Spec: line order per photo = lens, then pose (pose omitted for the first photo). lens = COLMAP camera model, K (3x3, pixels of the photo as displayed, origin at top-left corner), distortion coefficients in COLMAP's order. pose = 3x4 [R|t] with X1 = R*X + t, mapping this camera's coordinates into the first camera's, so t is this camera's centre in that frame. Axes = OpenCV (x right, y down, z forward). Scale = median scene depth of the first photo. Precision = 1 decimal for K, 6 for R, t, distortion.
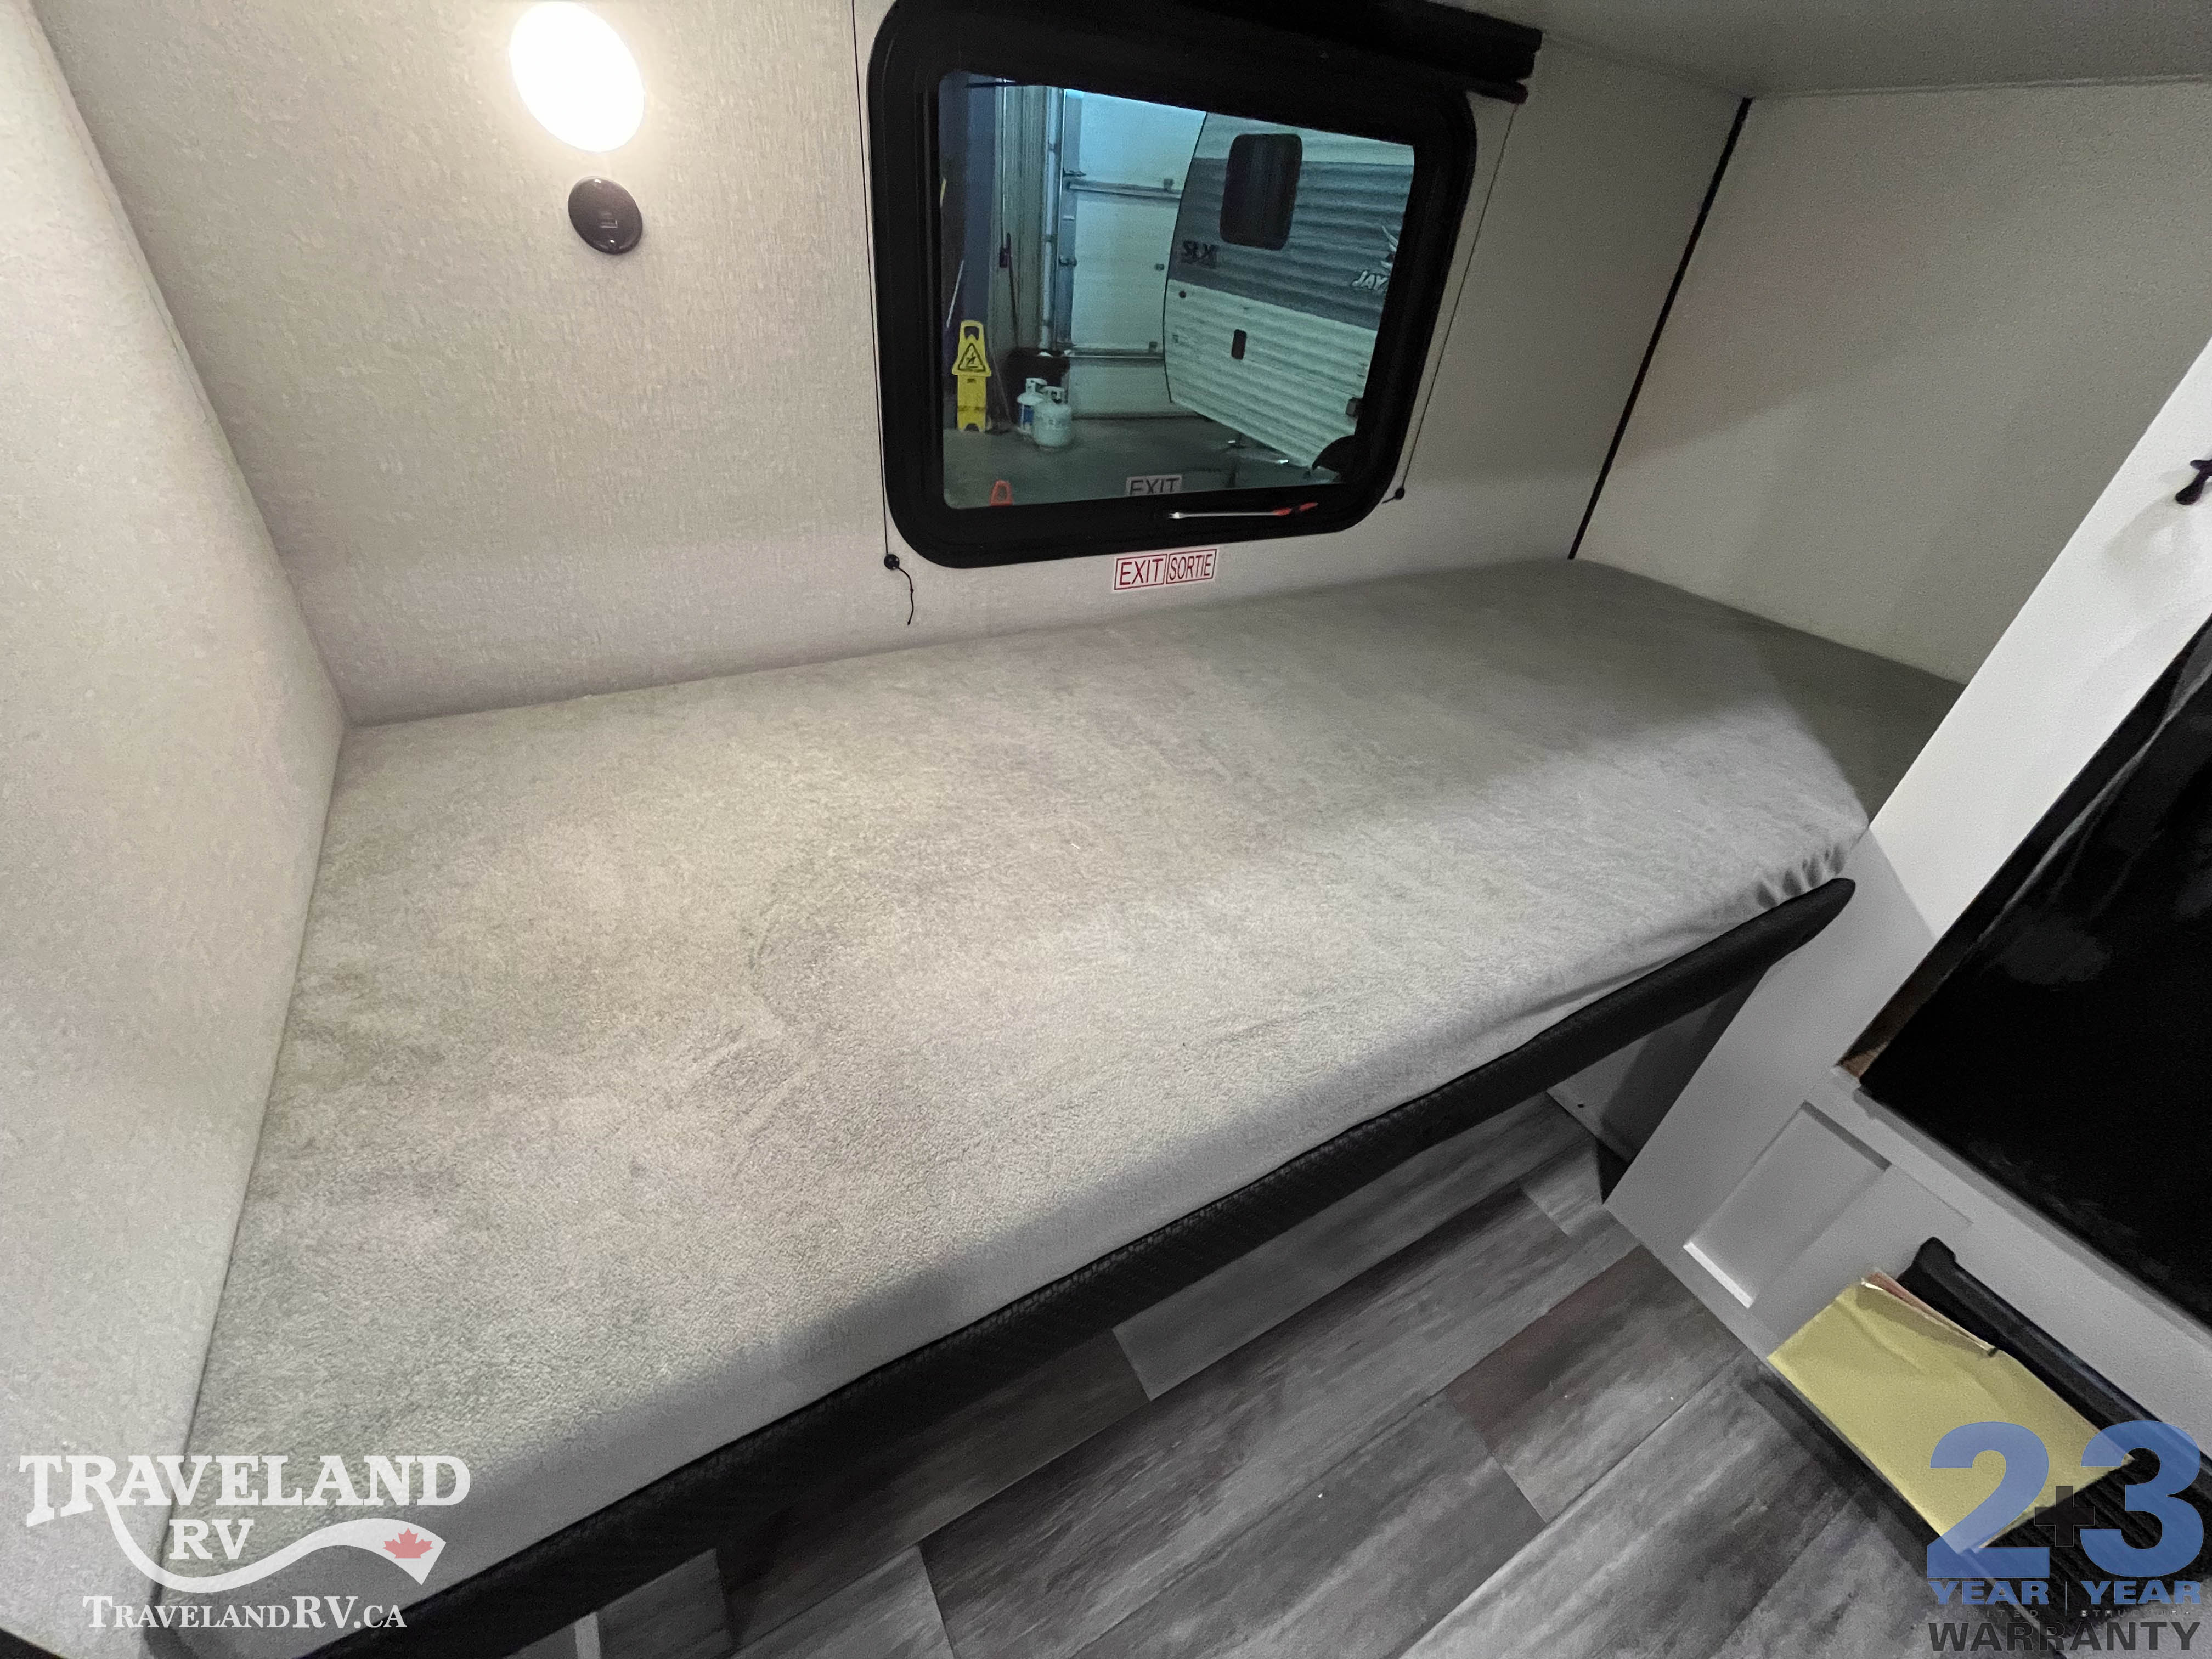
lens RADIAL K [[891.7, 0, 1107.8], [0, 891.7, 824.7], [0, 0, 1]] dist [-0.004604, -0.001214]
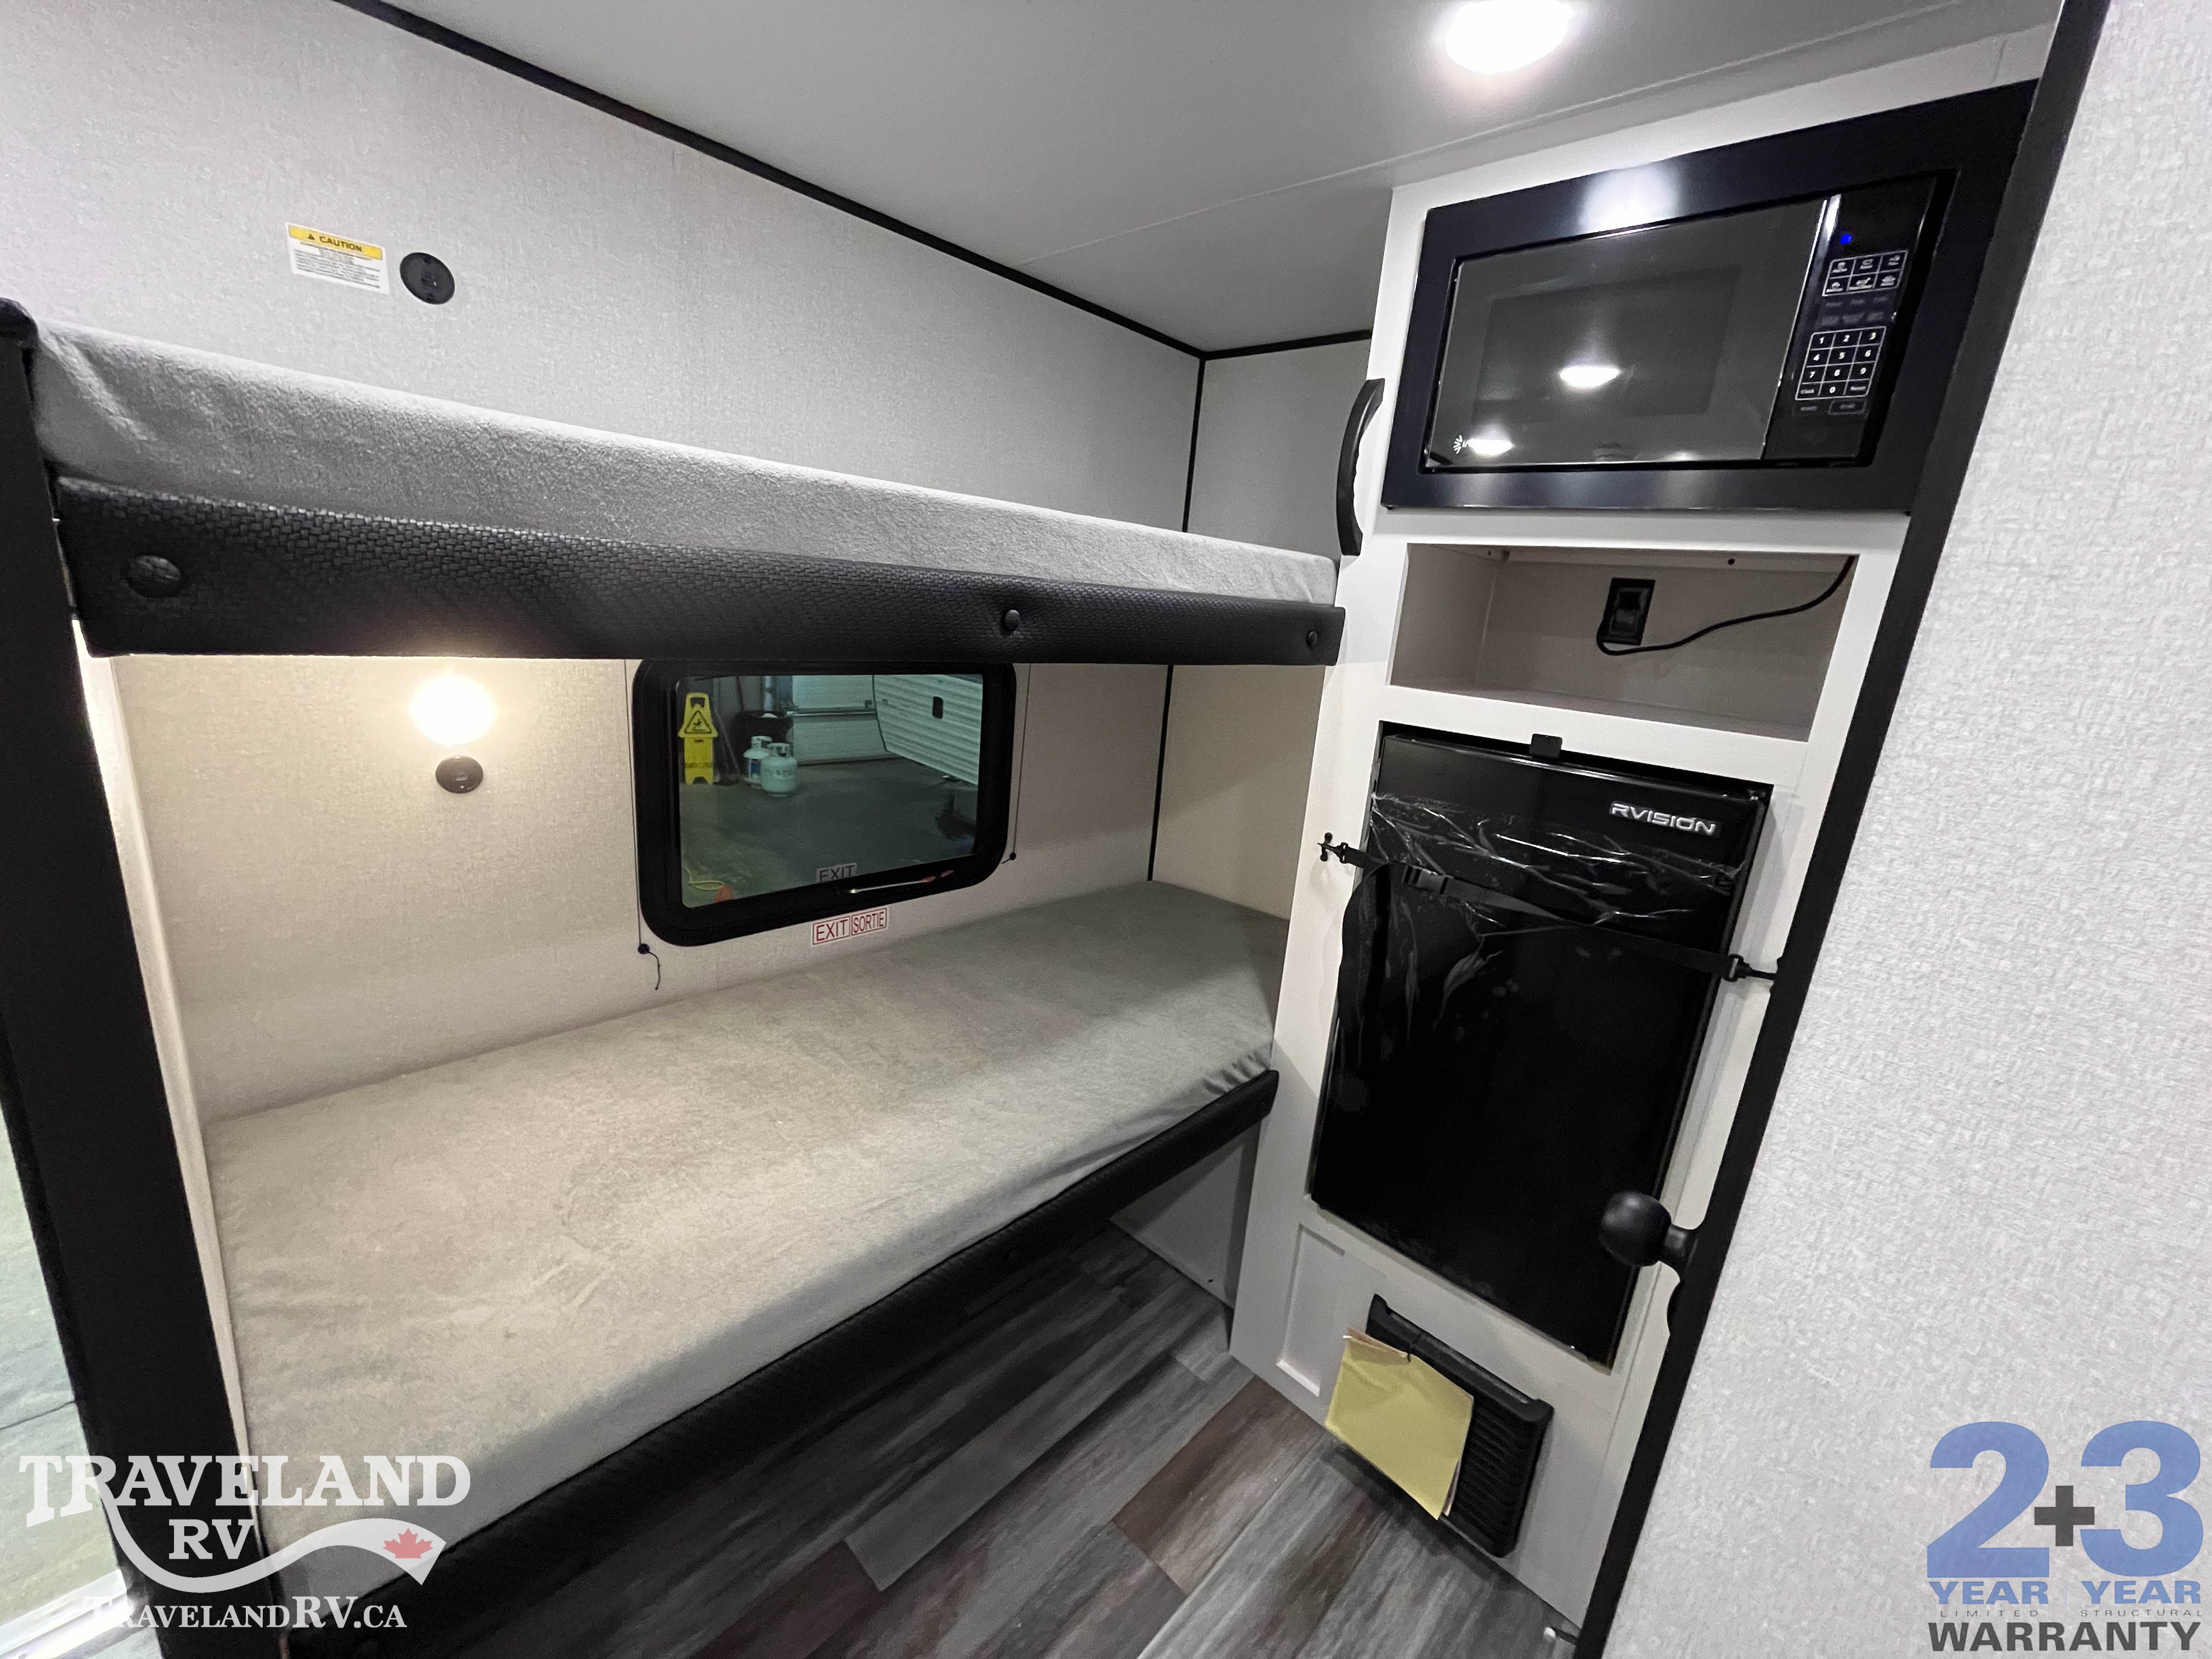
lens RADIAL K [[891.7, 0, 1098.5], [0, 891.7, 821.7], [0, 0, 1]] dist [-0.004604, -0.001214]
pose [[0.958864, -0.078581, 0.272774, 0.093313], [0.164714, 0.936629, -0.309184, 0.085145], [-0.231192, 0.341395, 0.911043, -0.601103]]
